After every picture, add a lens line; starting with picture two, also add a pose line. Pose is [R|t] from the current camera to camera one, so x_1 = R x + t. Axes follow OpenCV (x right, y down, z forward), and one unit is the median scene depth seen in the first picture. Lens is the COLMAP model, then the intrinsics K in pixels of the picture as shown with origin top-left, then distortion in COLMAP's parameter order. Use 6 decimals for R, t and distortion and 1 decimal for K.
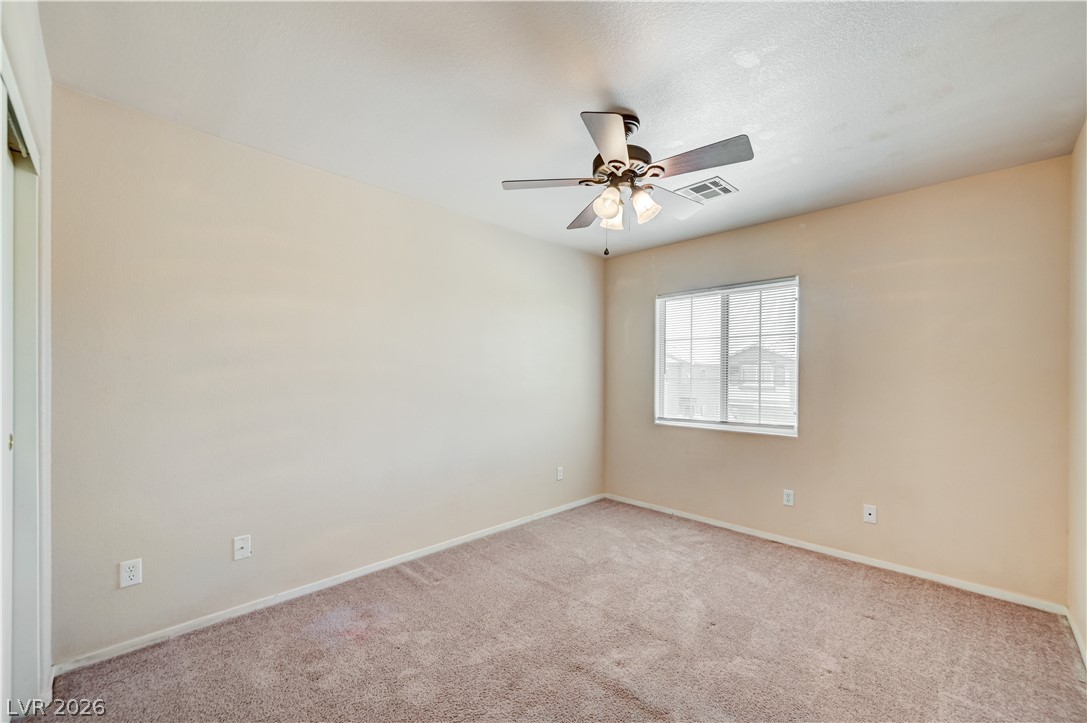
lens RADIAL K [[432.3, 0, 547.7], [0, 432.3, 371.5], [0, 0, 1]] dist [-0.008267, 0.000444]
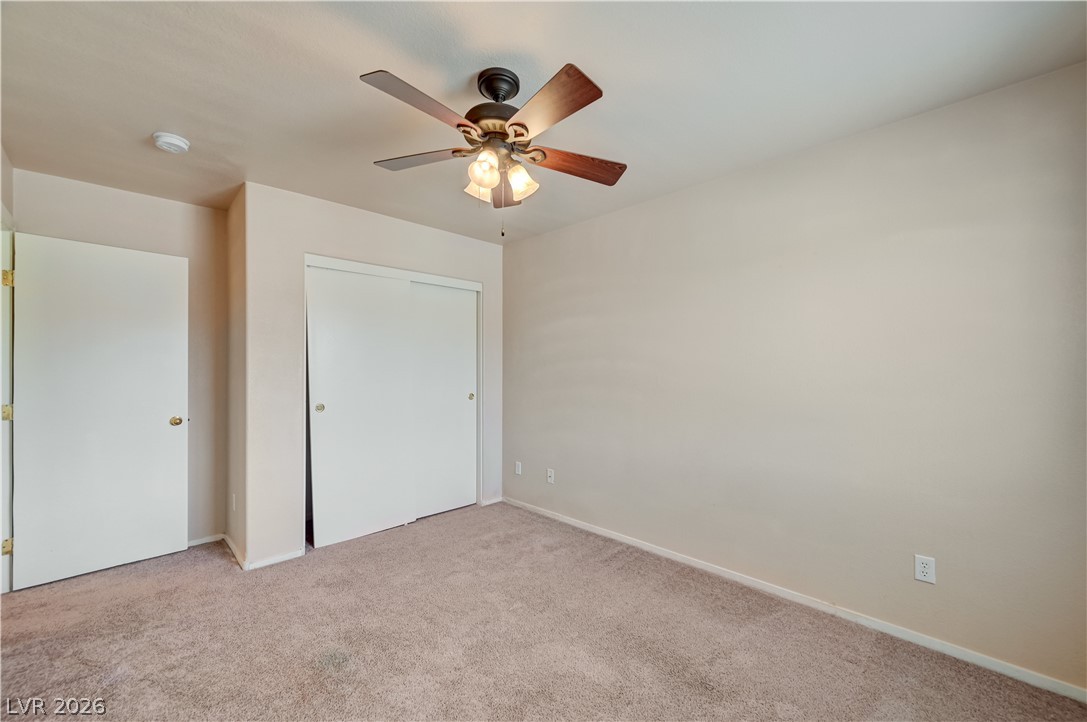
lens RADIAL K [[432.3, 0, 547.7], [0, 432.3, 371.0], [0, 0, 1]] dist [-0.008267, 0.000444]
pose [[-0.030146, -0.015674, -0.999423, 0.931424], [0.000996, 0.999876, -0.015711, 0.034086], [0.999545, -0.001469, -0.030127, 1.032165]]
